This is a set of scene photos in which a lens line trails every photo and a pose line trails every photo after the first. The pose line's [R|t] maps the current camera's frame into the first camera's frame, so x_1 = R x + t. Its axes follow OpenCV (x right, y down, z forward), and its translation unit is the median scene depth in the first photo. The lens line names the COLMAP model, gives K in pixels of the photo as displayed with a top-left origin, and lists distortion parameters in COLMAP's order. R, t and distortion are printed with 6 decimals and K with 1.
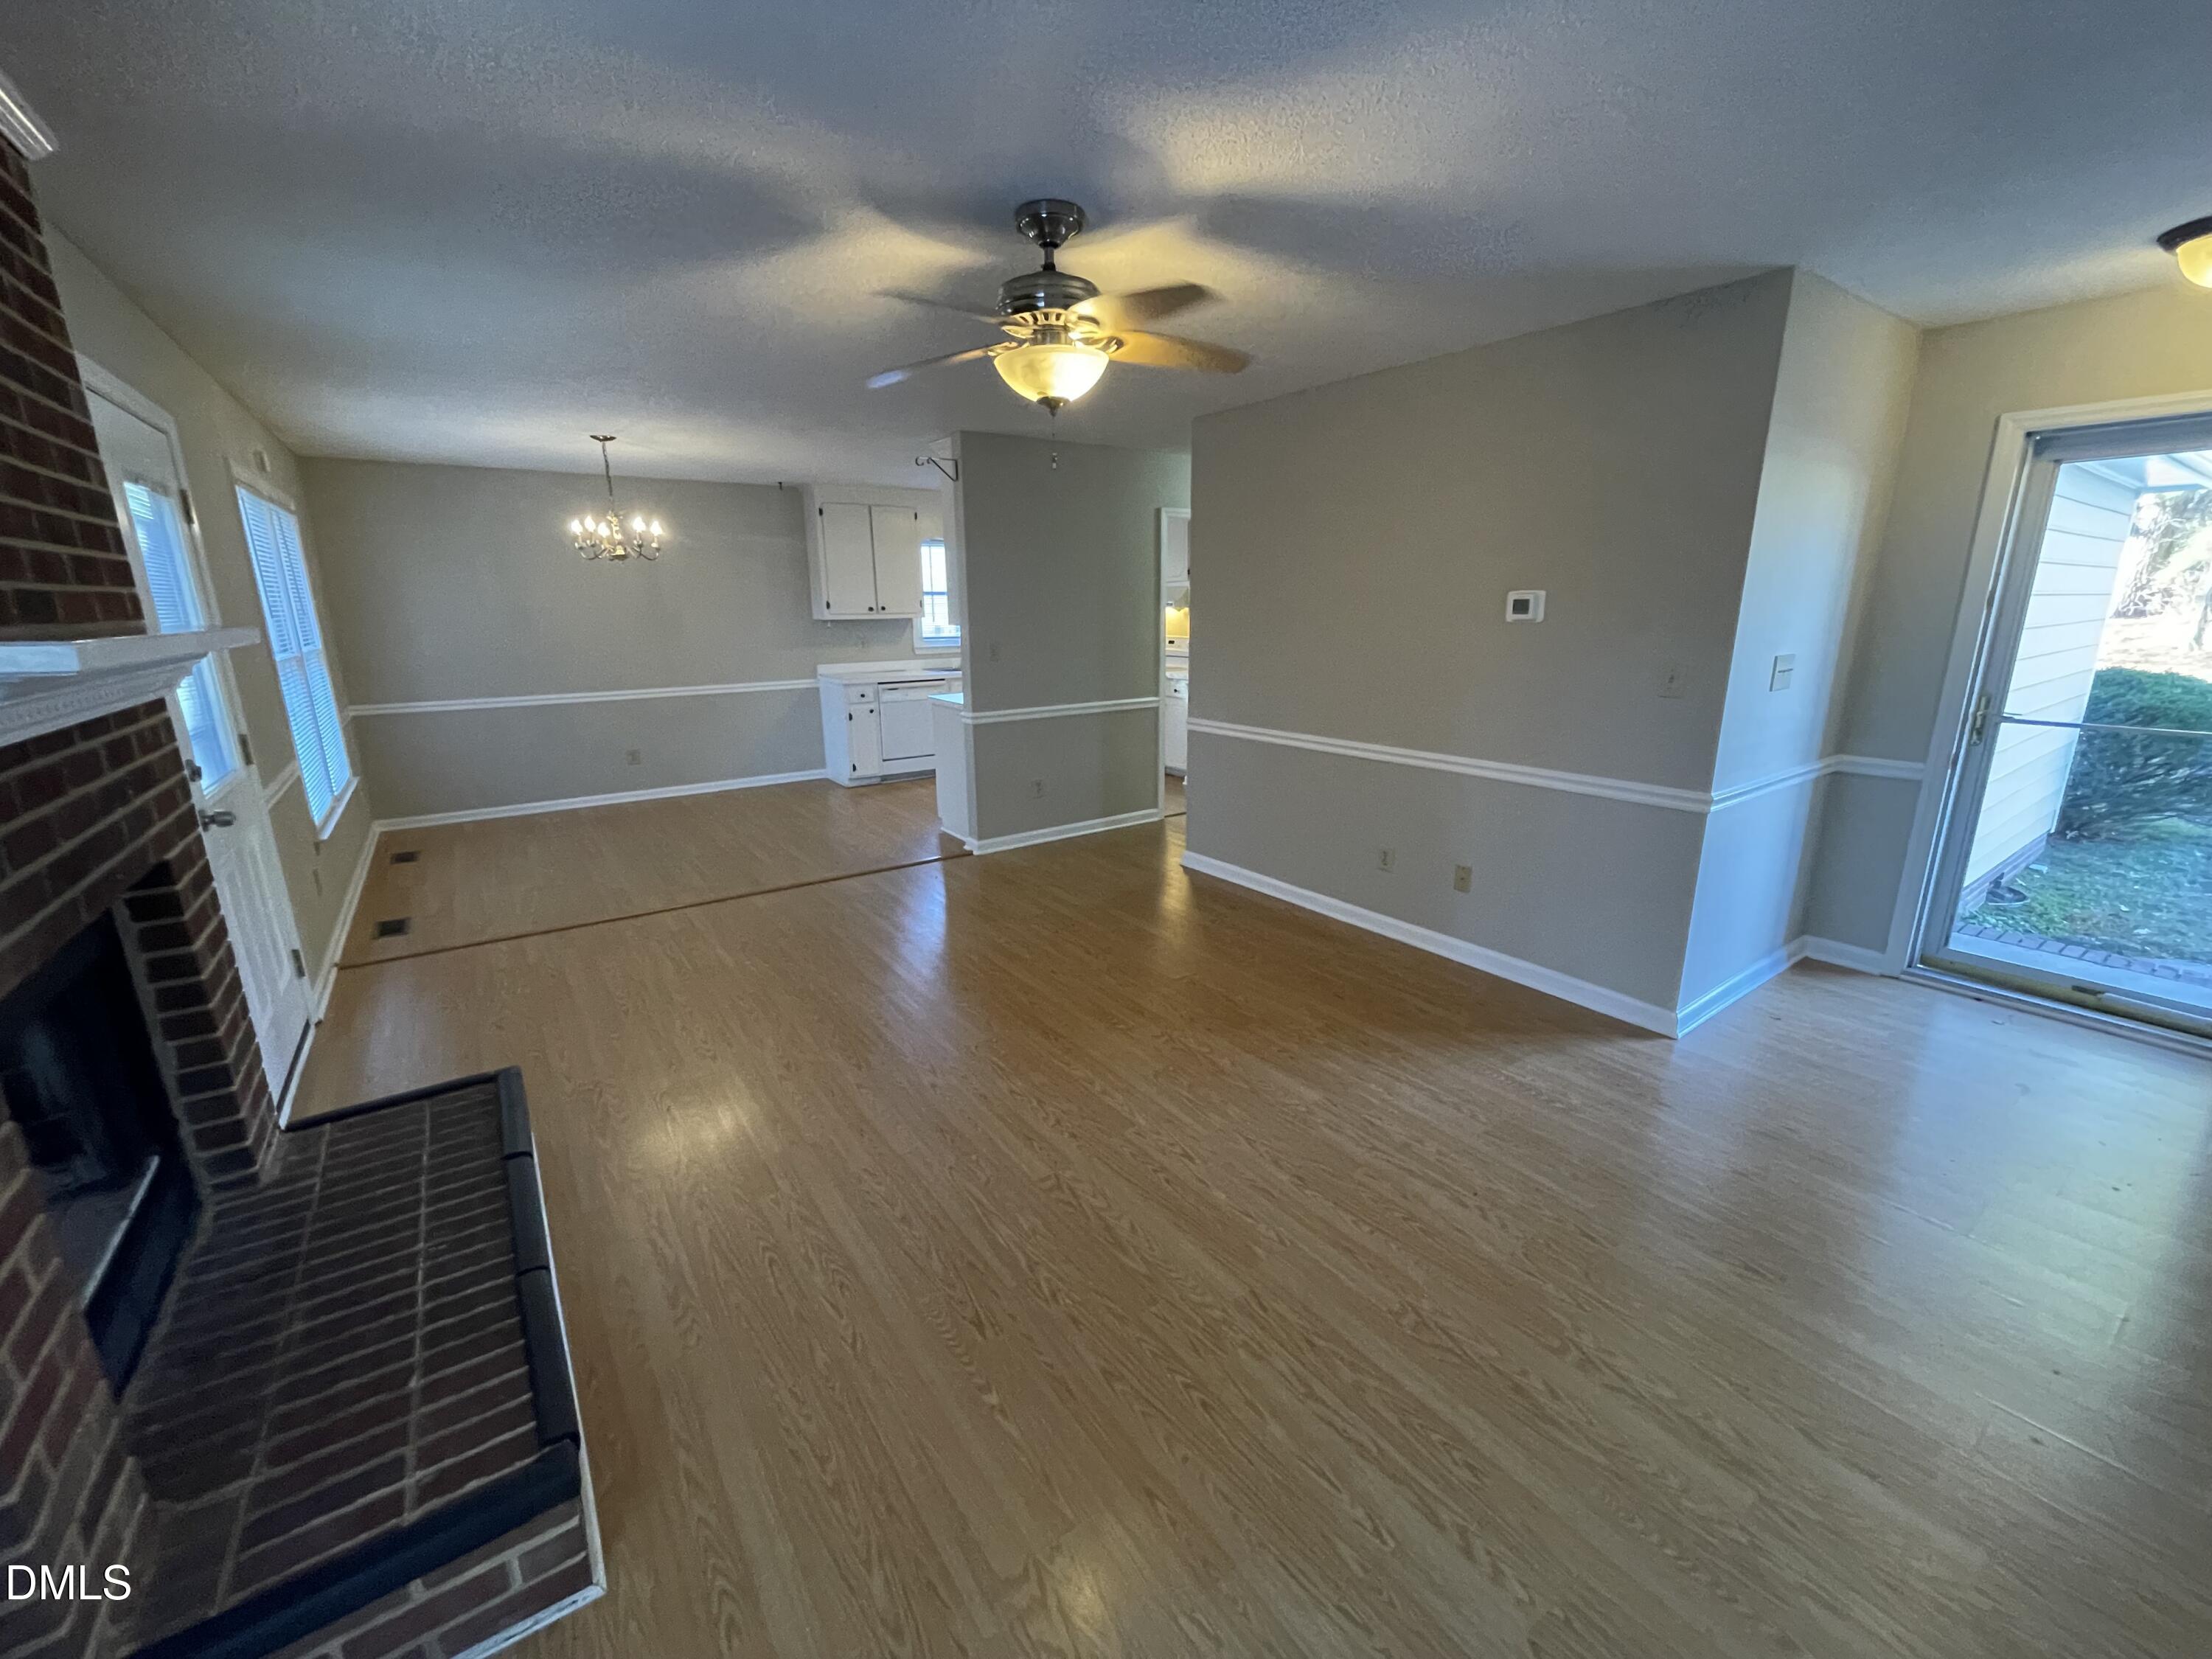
lens RADIAL K [[893.0, 0, 1108.2], [0, 893.0, 826.5], [0, 0, 1]] dist [0.002408, 0.000774]
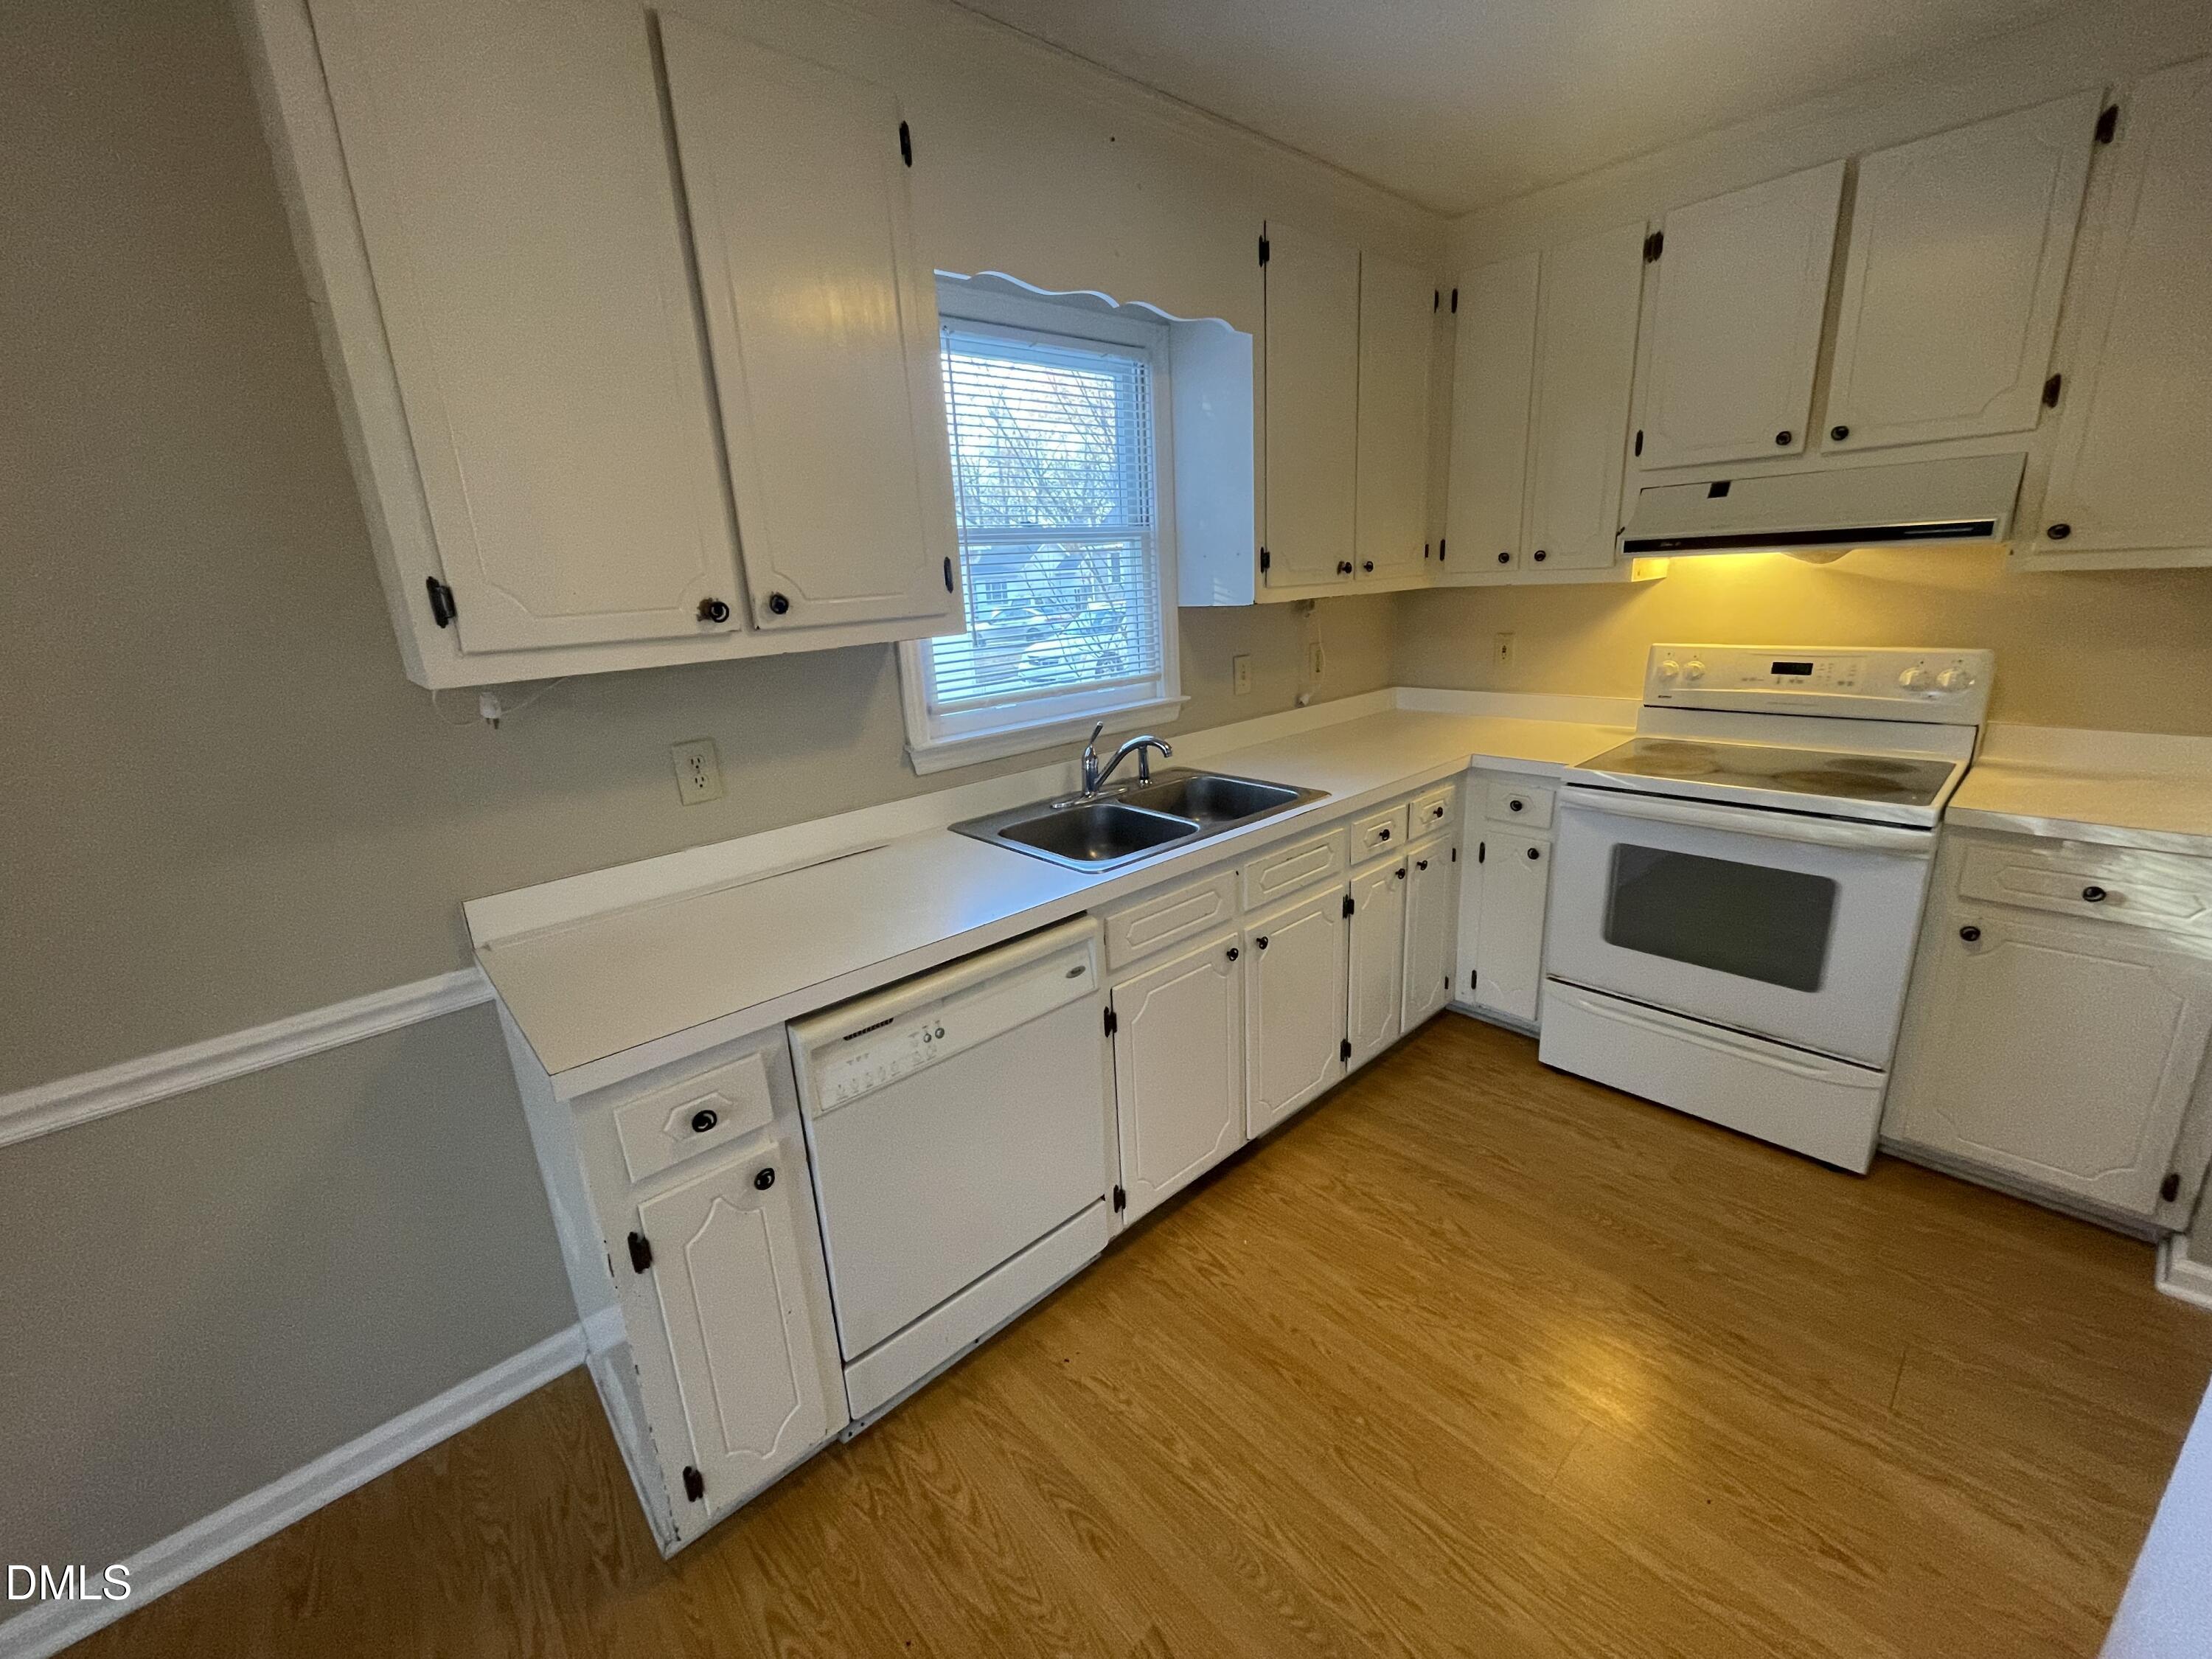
lens RADIAL K [[893.0, 0, 1099.9], [0, 893.0, 821.7], [0, 0, 1]] dist [0.002408, 0.000774]
pose [[0.991564, -0.085633, 0.097300, -0.199626], [0.082610, 0.995978, 0.034688, -0.194182], [-0.099879, -0.026357, 0.994650, 0.780159]]
